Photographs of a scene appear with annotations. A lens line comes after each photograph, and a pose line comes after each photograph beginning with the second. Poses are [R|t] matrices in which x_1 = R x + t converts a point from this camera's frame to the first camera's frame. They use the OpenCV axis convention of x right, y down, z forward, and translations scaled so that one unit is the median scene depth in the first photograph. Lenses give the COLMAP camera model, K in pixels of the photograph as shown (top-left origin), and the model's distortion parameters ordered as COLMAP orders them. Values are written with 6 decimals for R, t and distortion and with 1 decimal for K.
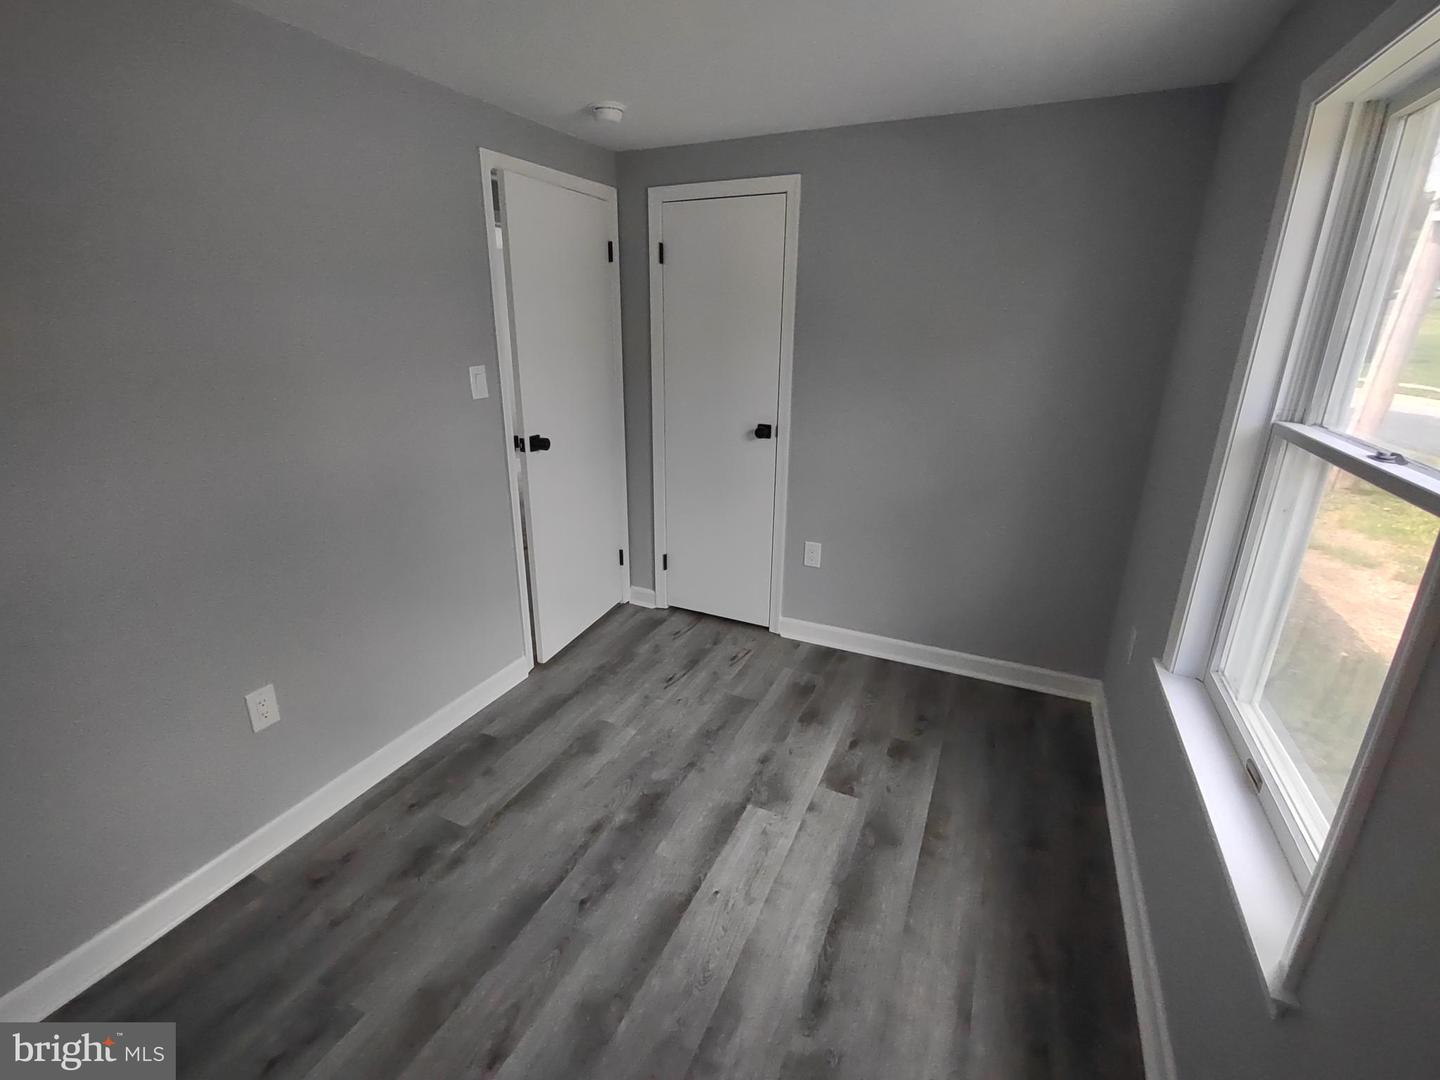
lens RADIAL K [[647.8, 0, 715.0], [0, 647.8, 536.2], [0, 0, 1]] dist [-0.008565, -0.001459]
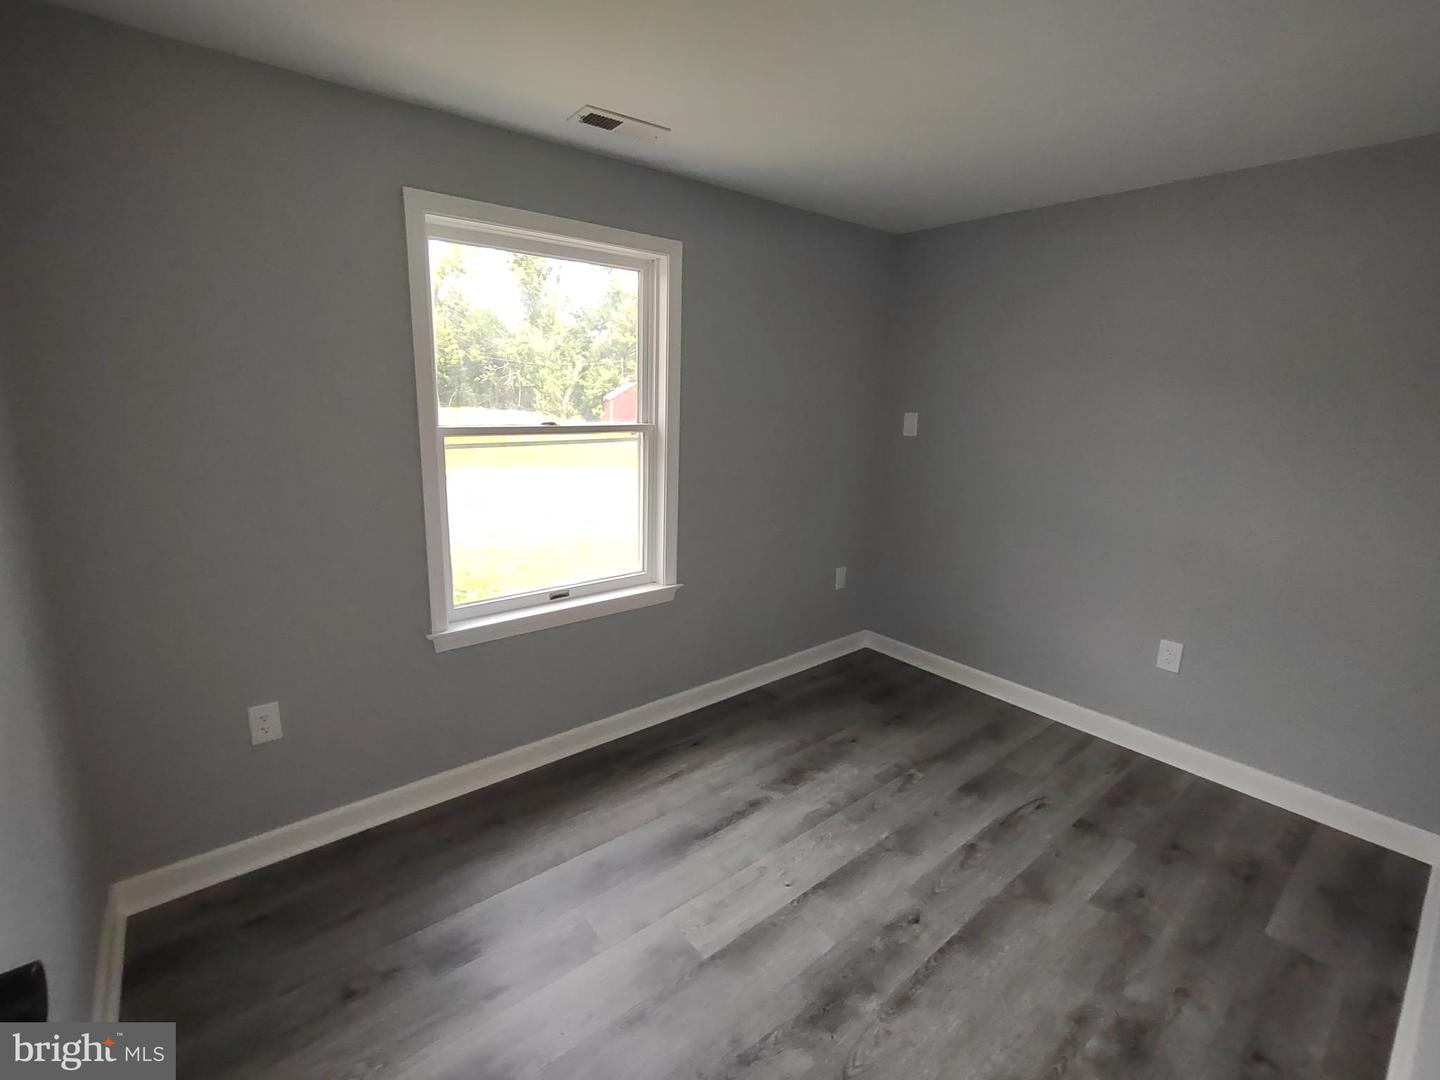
lens RADIAL K [[647.8, 0, 707.7], [0, 647.8, 540.9], [0, 0, 1]] dist [-0.008565, -0.001459]
pose [[-0.897046, -0.128114, 0.422960, -0.256703], [0.111987, 0.859926, 0.497982, -0.487118], [-0.427513, 0.494079, -0.757046, 1.575915]]
